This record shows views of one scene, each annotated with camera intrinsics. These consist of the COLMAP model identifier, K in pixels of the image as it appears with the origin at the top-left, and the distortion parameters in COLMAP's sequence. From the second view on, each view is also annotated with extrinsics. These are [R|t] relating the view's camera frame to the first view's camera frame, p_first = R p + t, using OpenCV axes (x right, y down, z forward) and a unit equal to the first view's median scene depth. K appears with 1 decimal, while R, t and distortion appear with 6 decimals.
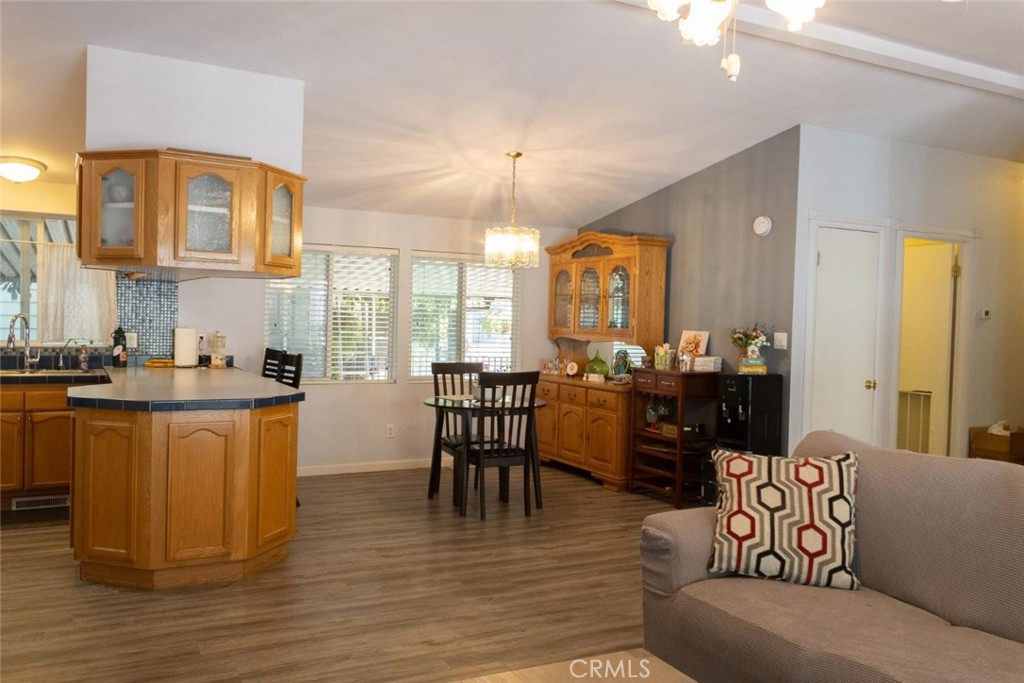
lens RADIAL K [[828.9, 0, 511.1], [0, 828.9, 343.9], [0, 0, 1]] dist [0.012439, -0.002278]
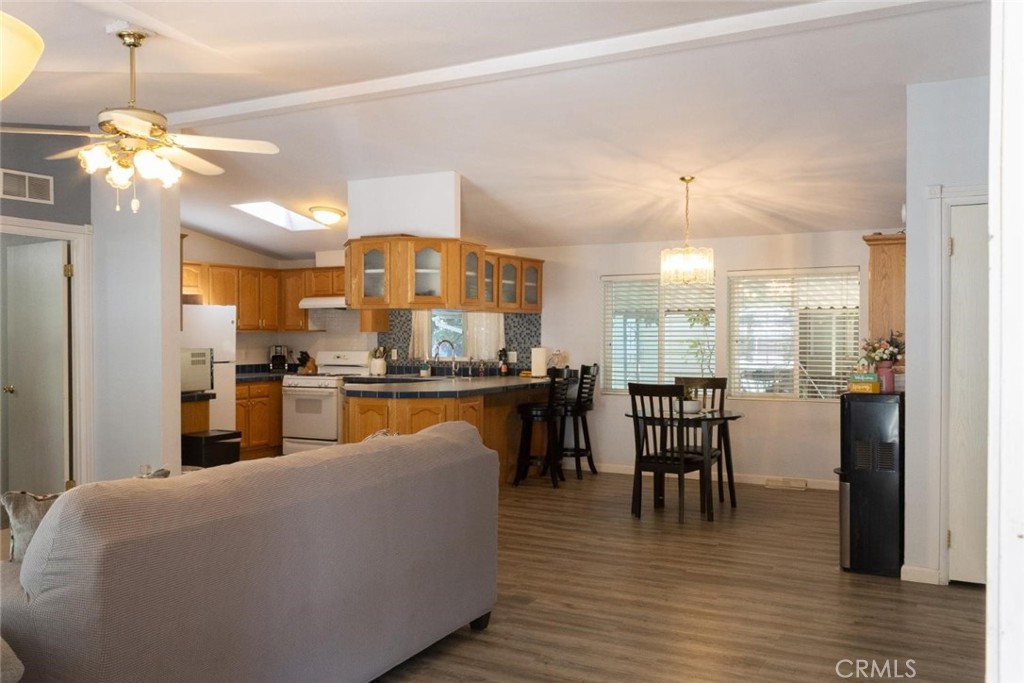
lens RADIAL K [[886.4, 0, 511.7], [0, 886.4, 343.9], [0, 0, 1]] dist [-0.000004, 0.006862]
pose [[0.554777, -0.016375, -0.831838, 0.720104], [-0.009467, 0.999617, -0.025991, 0.011339], [0.831945, 0.022294, 0.554410, 0.170369]]
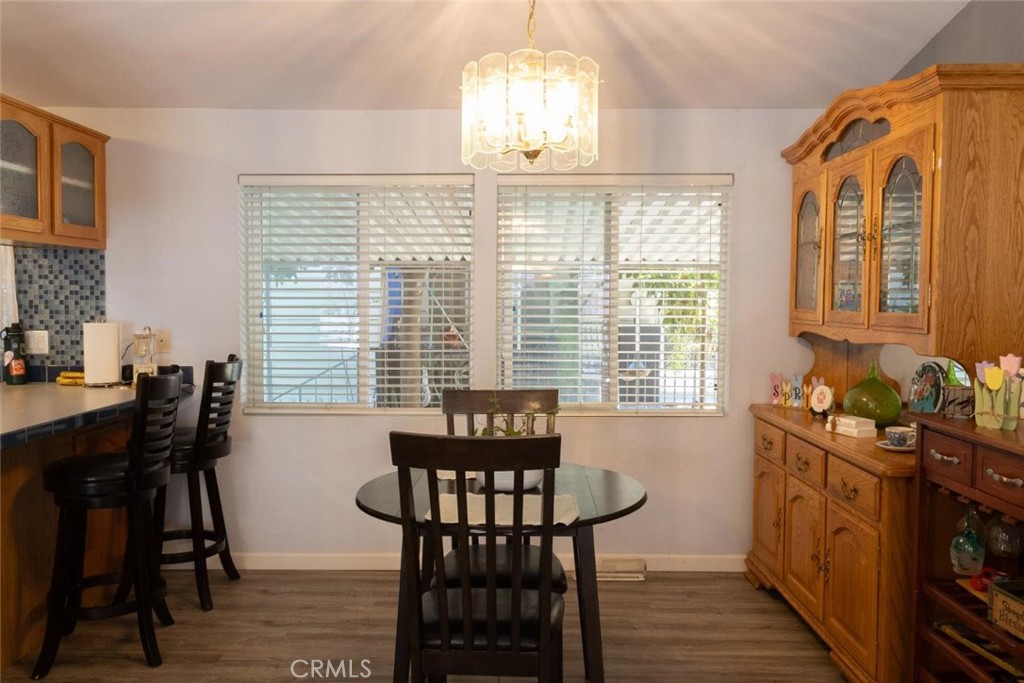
lens RADIAL K [[828.9, 0, 511.0], [0, 828.9, 343.6], [0, 0, 1]] dist [0.012439, -0.002278]
pose [[0.879033, 0.004210, -0.476742, 0.161955], [0.005075, 0.999822, 0.018187, -0.012210], [0.476733, -0.018406, 0.878855, 0.569897]]
